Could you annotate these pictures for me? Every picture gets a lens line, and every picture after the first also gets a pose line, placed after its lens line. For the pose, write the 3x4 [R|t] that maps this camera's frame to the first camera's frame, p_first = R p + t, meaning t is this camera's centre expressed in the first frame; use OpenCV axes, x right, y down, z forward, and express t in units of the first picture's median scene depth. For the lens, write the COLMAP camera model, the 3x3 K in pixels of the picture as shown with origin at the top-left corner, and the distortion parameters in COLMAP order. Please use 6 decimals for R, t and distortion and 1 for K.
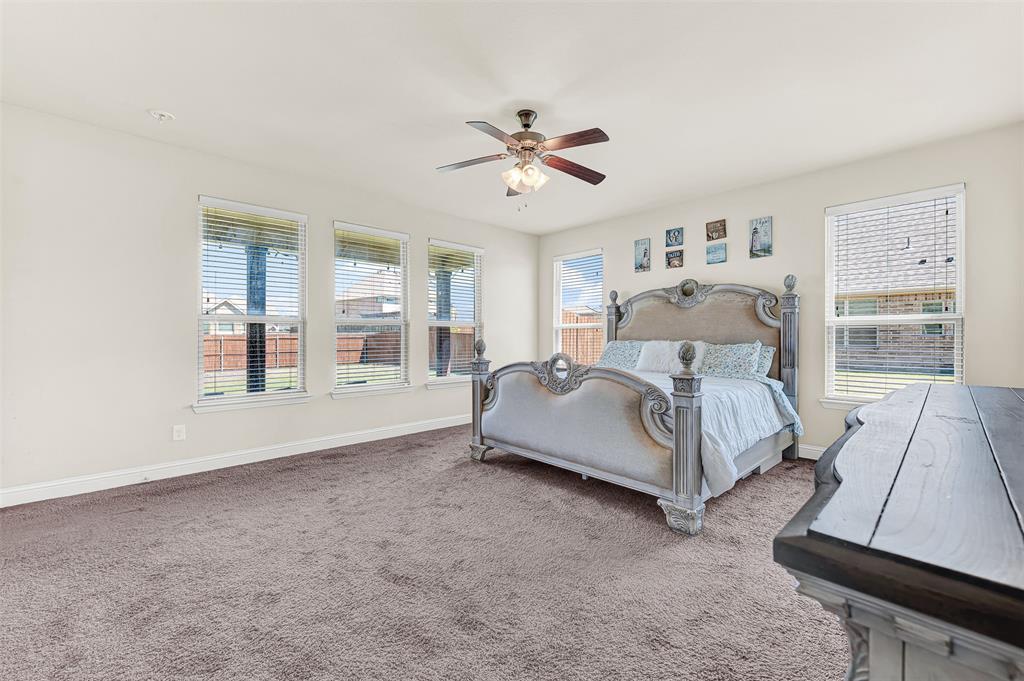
lens RADIAL K [[407.5, 0, 513.7], [0, 407.5, 334.2], [0, 0, 1]] dist [-0.001037, -0.000361]
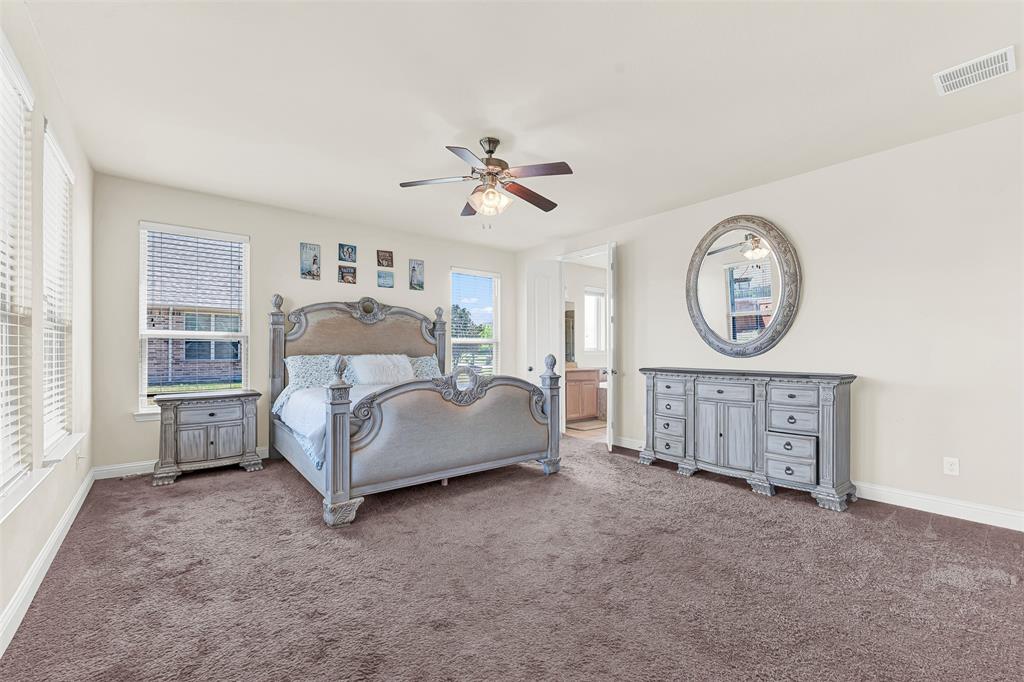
lens RADIAL K [[416.6, 0, 513.8], [0, 416.6, 349.8], [0, 0, 1]] dist [-0.000250, -0.001062]
pose [[0.107310, 0.001774, 0.994224, -0.649376], [-0.008146, 0.999966, -0.000905, 0.001362], [-0.994192, -0.008002, 0.107320, 0.517434]]
